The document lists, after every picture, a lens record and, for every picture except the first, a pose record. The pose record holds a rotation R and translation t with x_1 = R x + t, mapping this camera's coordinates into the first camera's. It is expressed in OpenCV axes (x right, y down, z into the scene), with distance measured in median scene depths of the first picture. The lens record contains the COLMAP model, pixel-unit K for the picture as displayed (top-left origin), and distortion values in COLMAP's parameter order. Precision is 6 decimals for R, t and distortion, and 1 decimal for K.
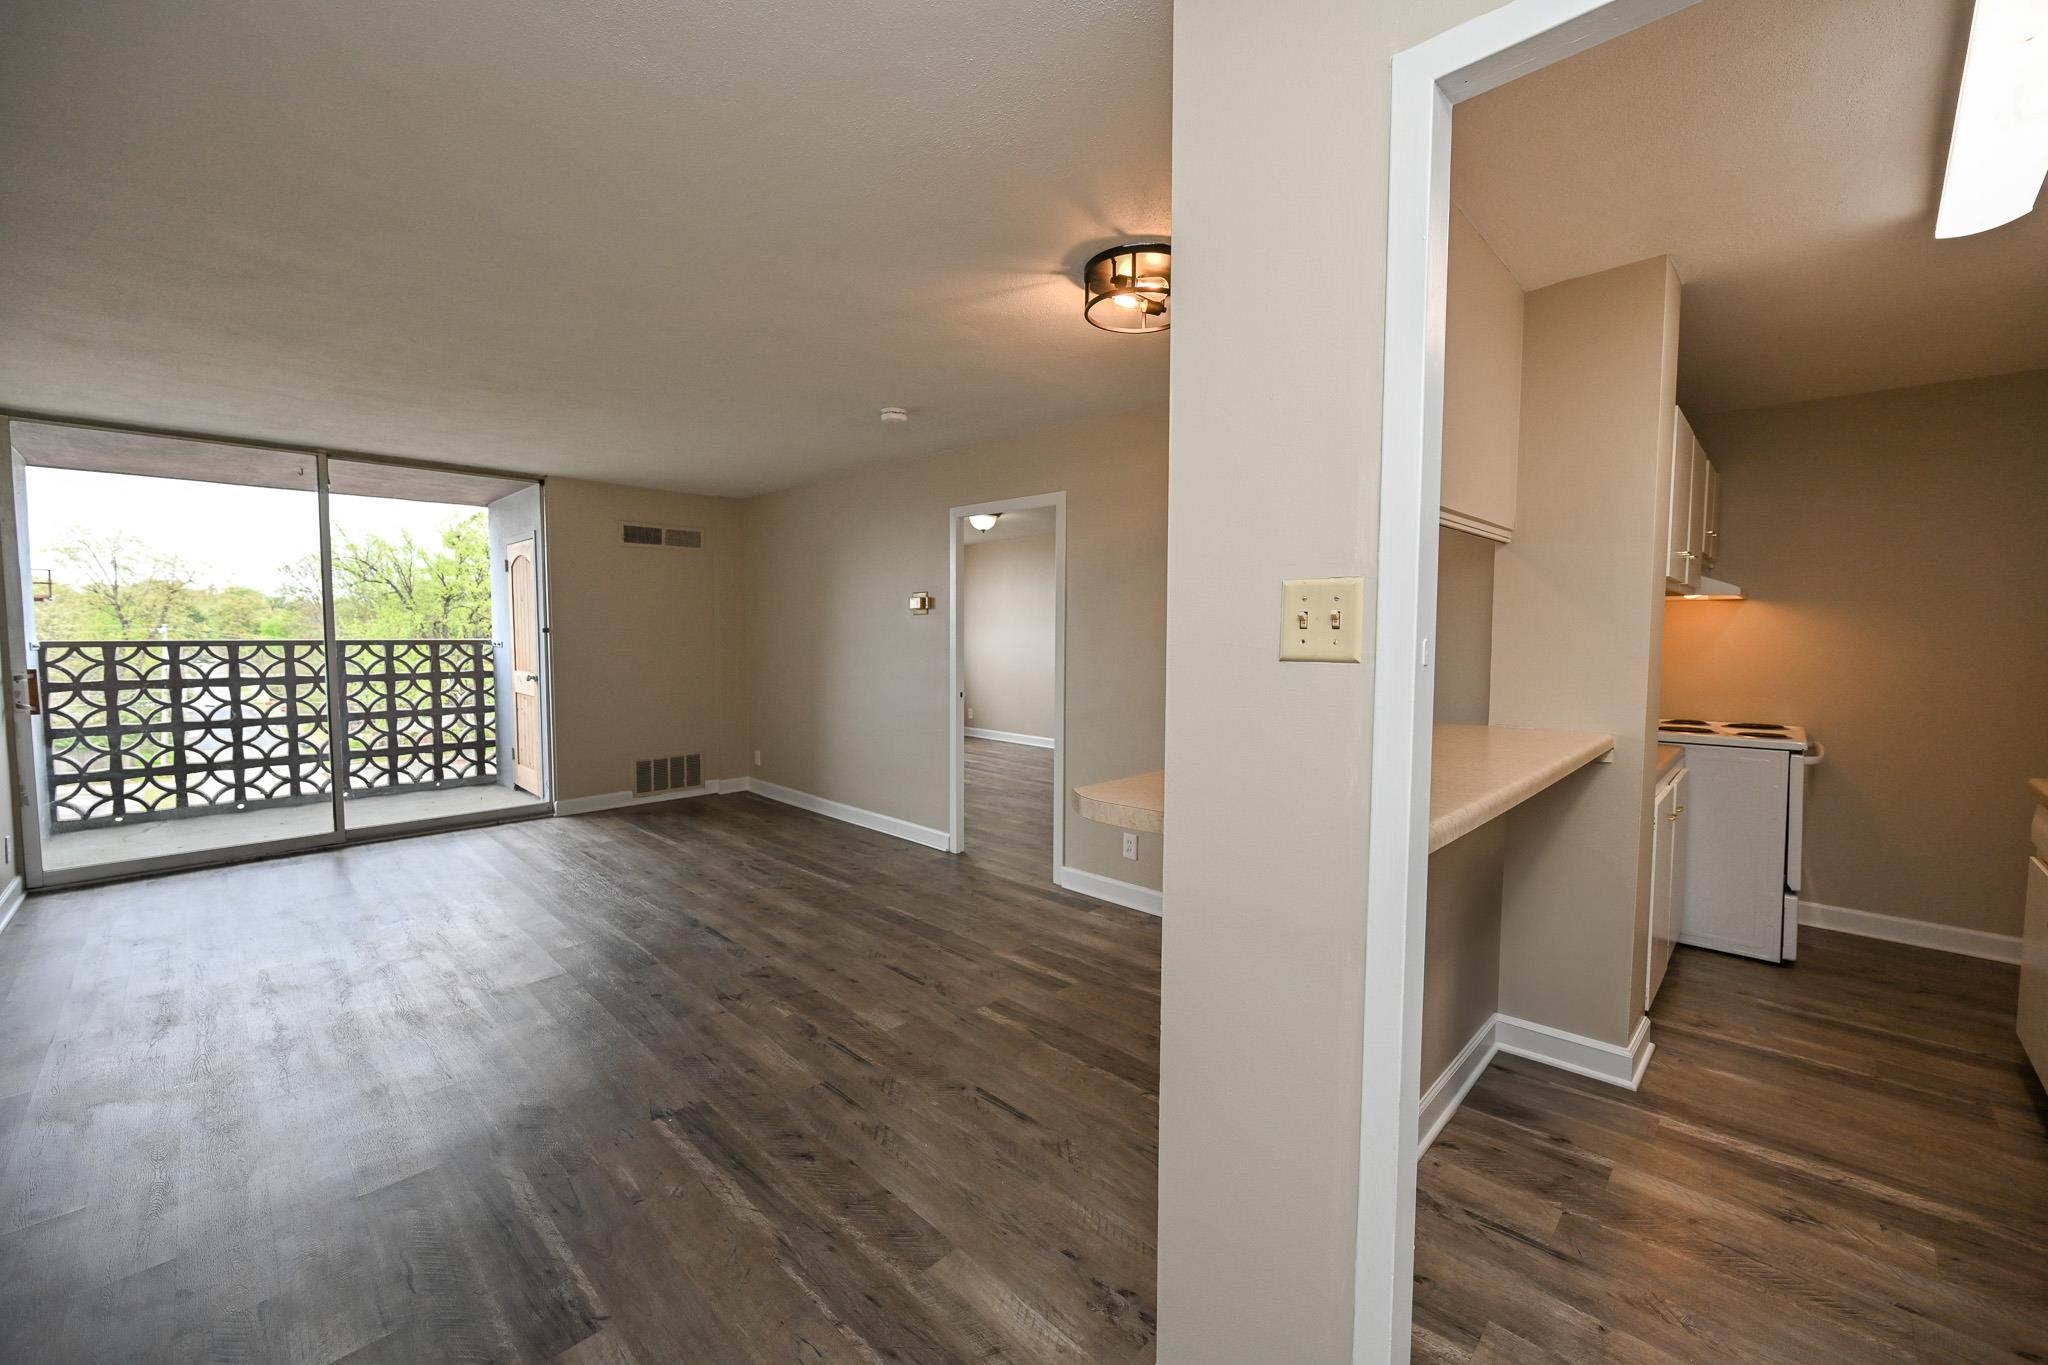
lens RADIAL K [[809.5, 0, 1037.7], [0, 809.5, 677.8], [0, 0, 1]] dist [-0.000542, -0.000205]
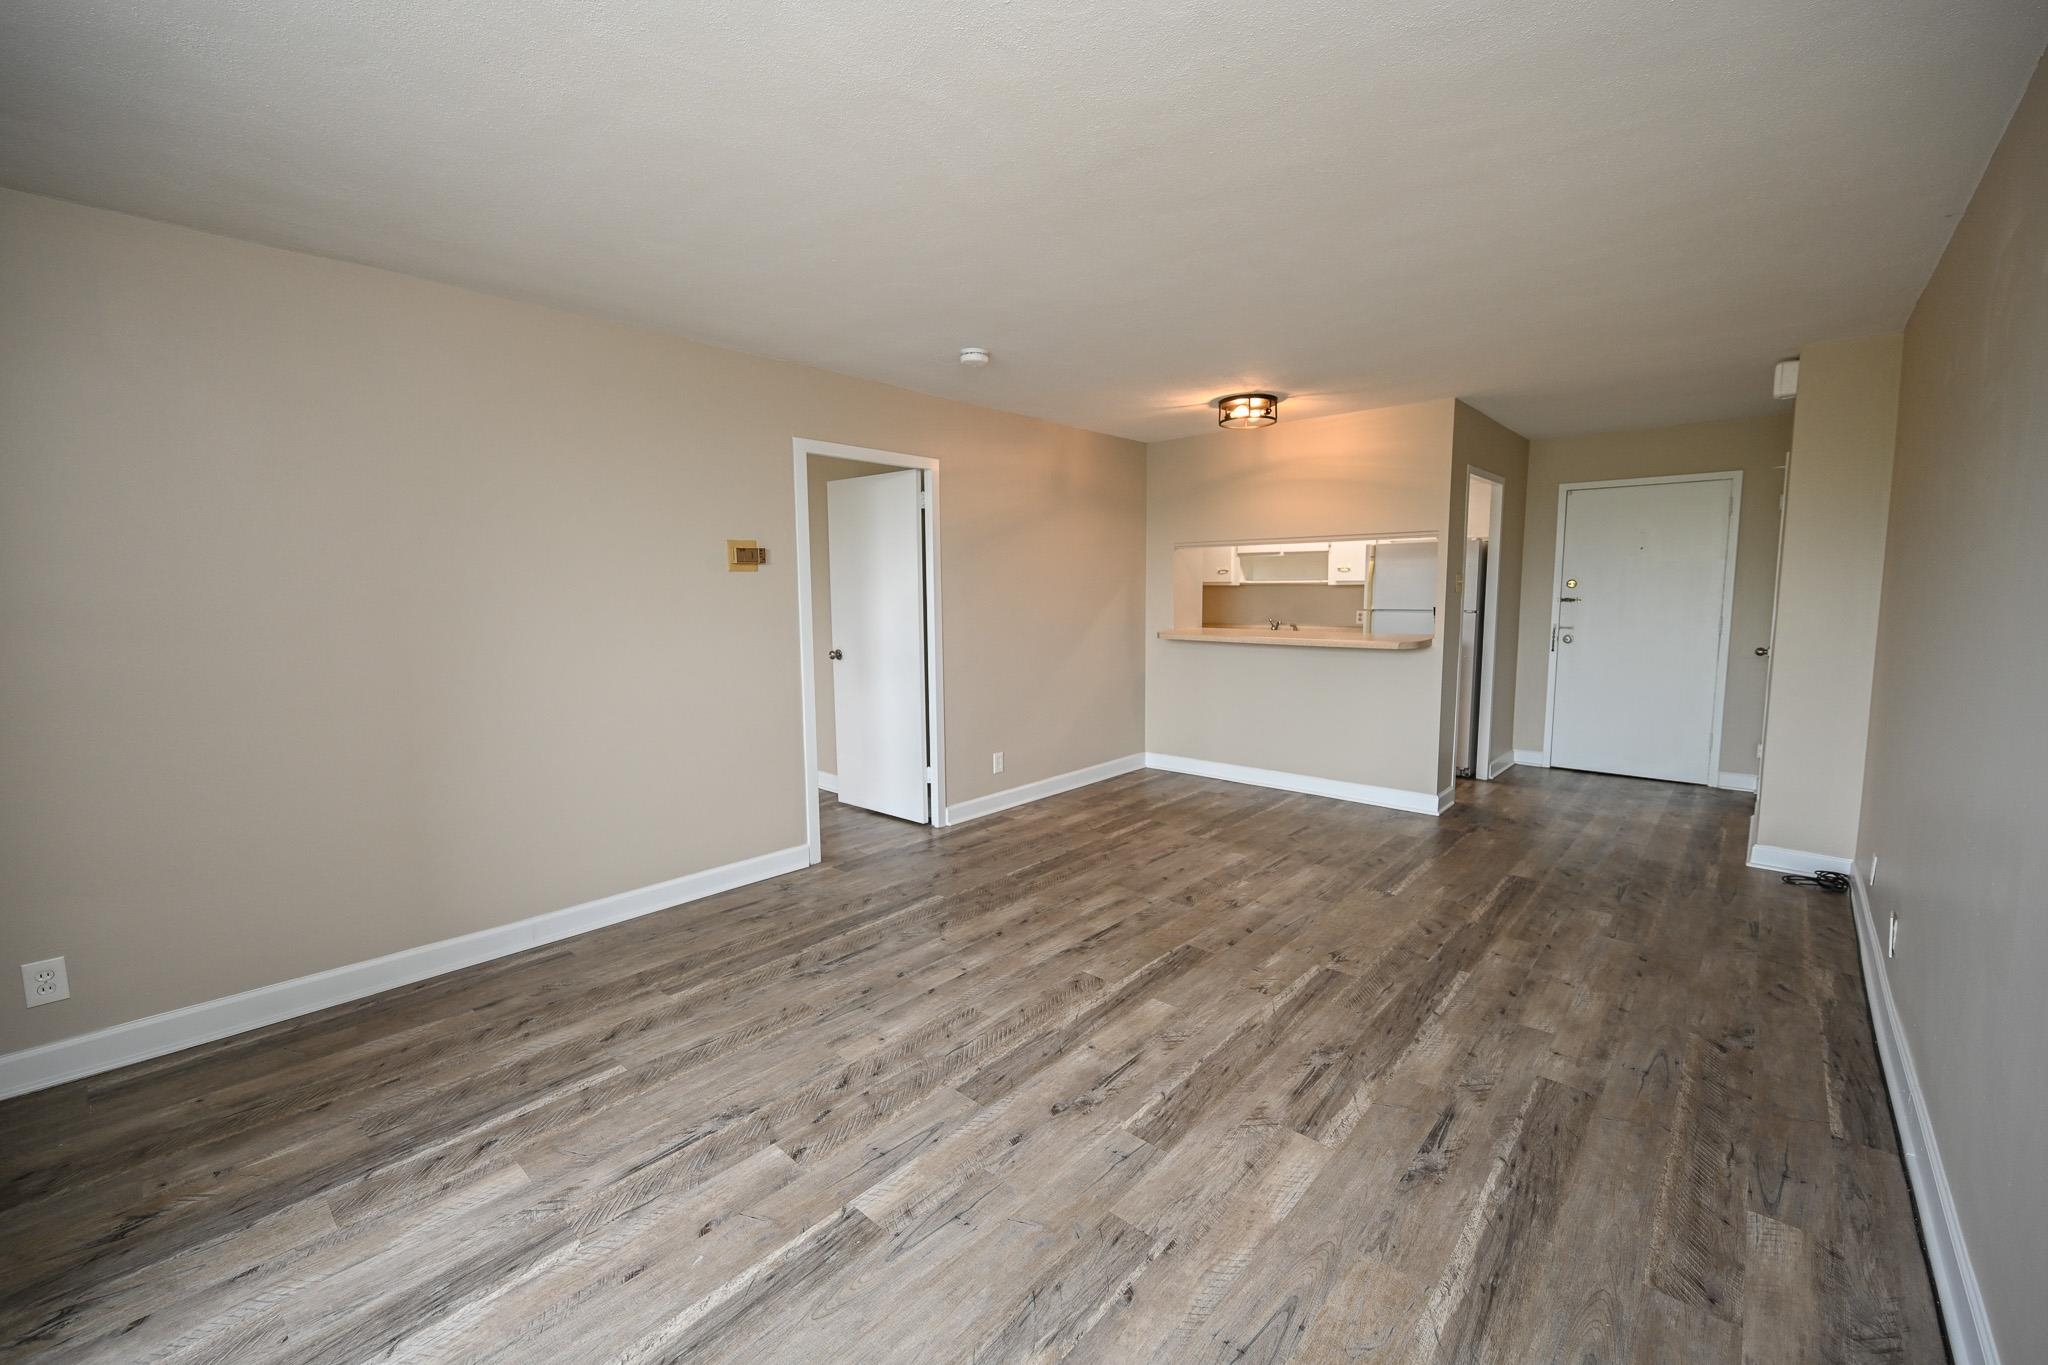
lens RADIAL K [[828.4, 0, 1029.3], [0, 828.4, 678.6], [0, 0, 1]] dist [0.000754, 0.000099]
pose [[-0.039337, -0.111757, 0.992957, -1.065261], [0.066257, 0.991247, 0.114189, -0.059071], [-0.997027, 0.070282, -0.031588, 0.915784]]
